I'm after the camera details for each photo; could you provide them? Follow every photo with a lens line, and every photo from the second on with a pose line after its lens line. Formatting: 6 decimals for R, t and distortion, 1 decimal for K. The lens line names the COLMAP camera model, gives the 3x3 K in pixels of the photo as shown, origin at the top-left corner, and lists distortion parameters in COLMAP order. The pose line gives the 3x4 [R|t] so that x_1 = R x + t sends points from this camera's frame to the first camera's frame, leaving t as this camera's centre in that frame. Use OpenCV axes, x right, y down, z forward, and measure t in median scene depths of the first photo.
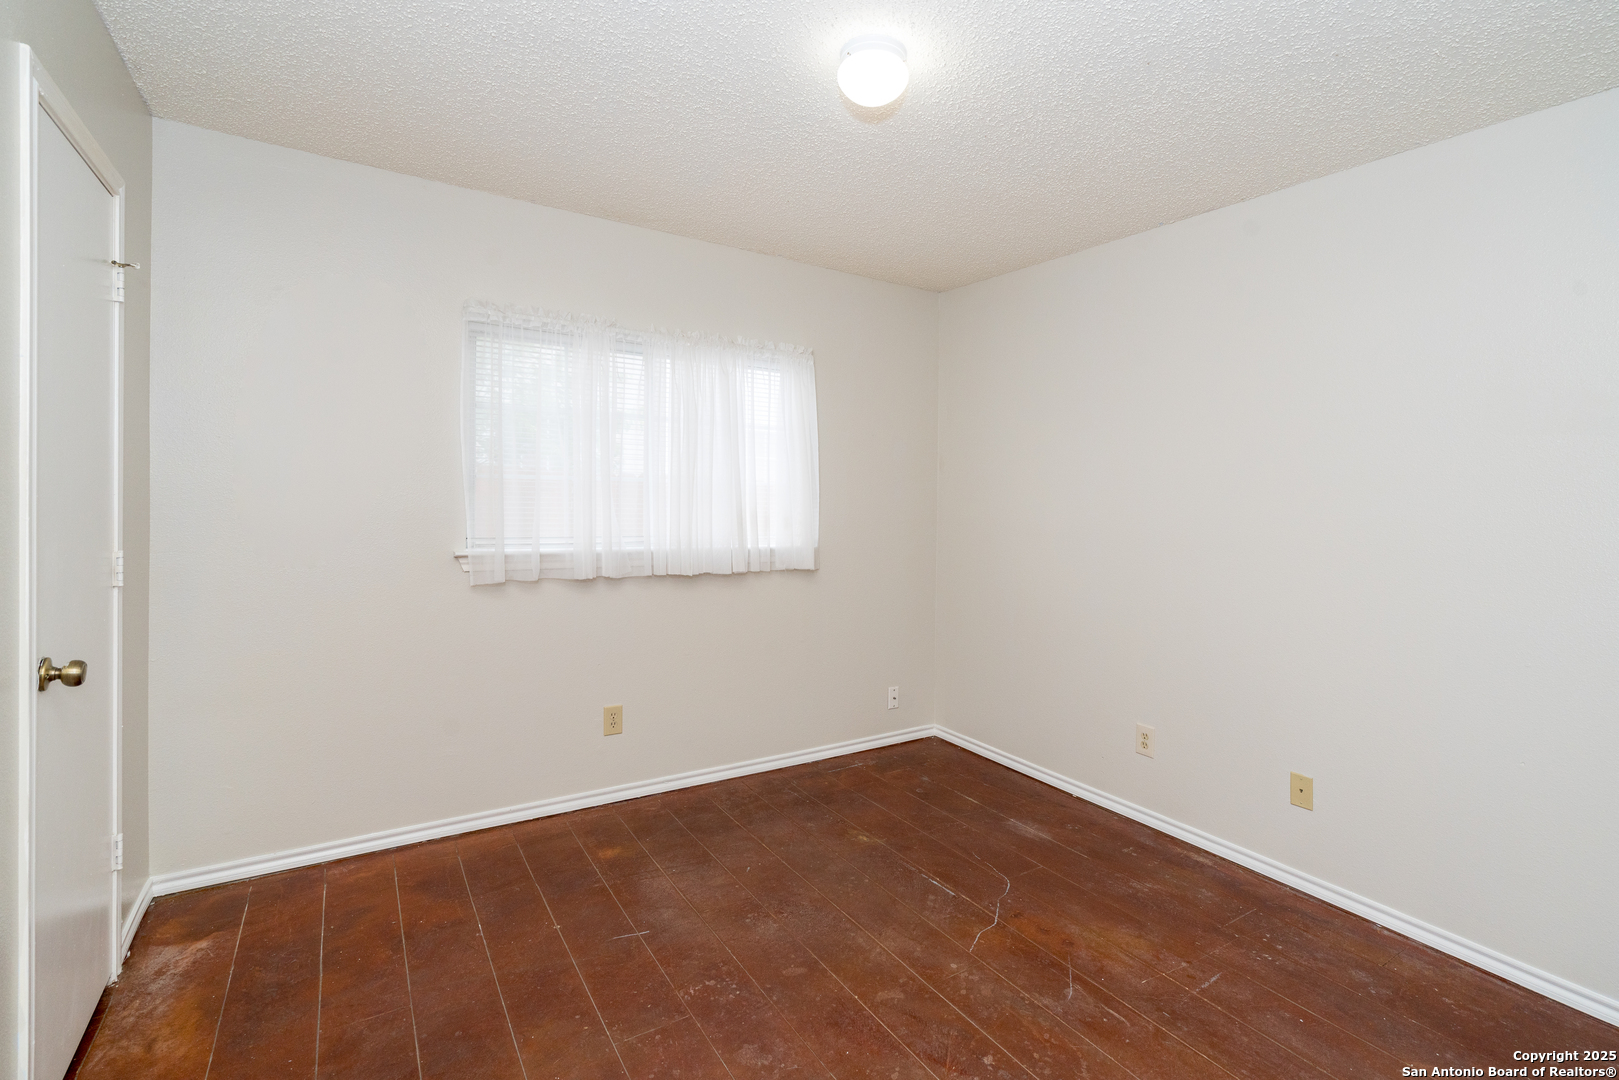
lens RADIAL K [[731.6, 0, 832.0], [0, 731.6, 488.3], [0, 0, 1]] dist [-0.013237, 0.004442]
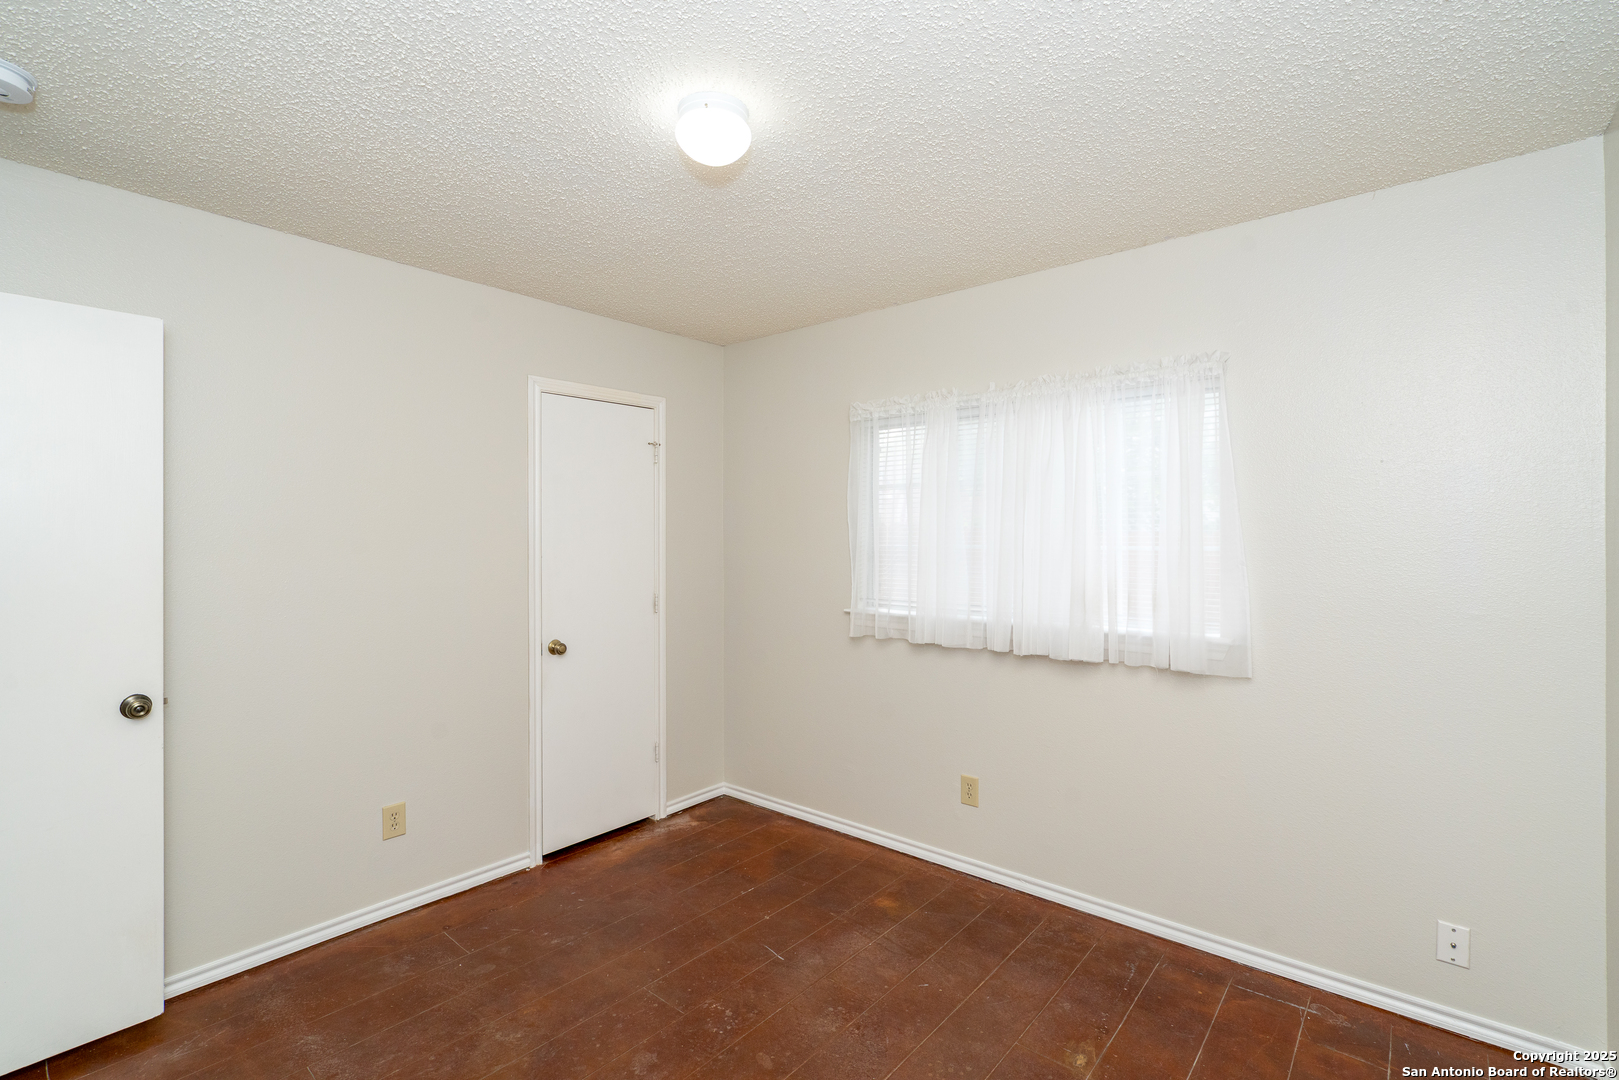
lens RADIAL K [[731.6, 0, 805.7], [0, 731.6, 536.1], [0, 0, 1]] dist [-0.013237, 0.004442]
pose [[0.283883, -0.024347, -0.958550, 0.724298], [0.017422, 0.999644, -0.020231, -0.013981], [0.958701, -0.010956, 0.284206, 0.620346]]
